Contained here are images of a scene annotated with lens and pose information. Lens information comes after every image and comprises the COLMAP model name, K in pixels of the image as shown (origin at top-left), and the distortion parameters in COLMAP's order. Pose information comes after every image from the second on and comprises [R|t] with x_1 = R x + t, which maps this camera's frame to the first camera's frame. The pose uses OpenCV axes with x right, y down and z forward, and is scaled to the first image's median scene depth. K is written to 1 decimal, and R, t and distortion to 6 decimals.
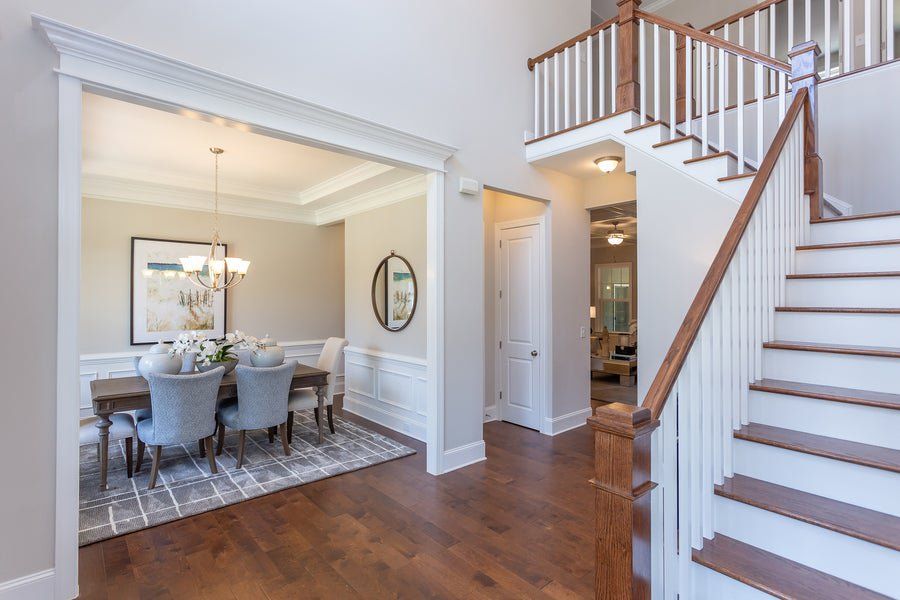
lens RADIAL K [[433.4, 0, 449.7], [0, 433.4, 298.4], [0, 0, 1]] dist [0.008894, -0.000146]
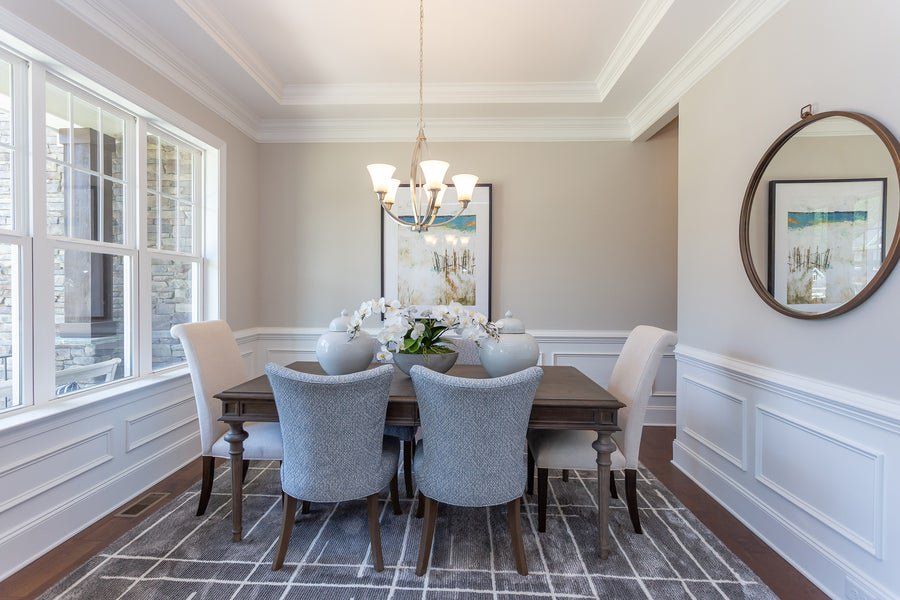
lens RADIAL K [[433.4, 0, 448.7], [0, 433.4, 296.6], [0, 0, 1]] dist [0.008894, -0.000146]
pose [[0.724285, 0.010756, -0.689417, -0.092141], [-0.001402, 0.999899, 0.014128, 0.051053], [0.689500, -0.009266, 0.724227, 0.495174]]
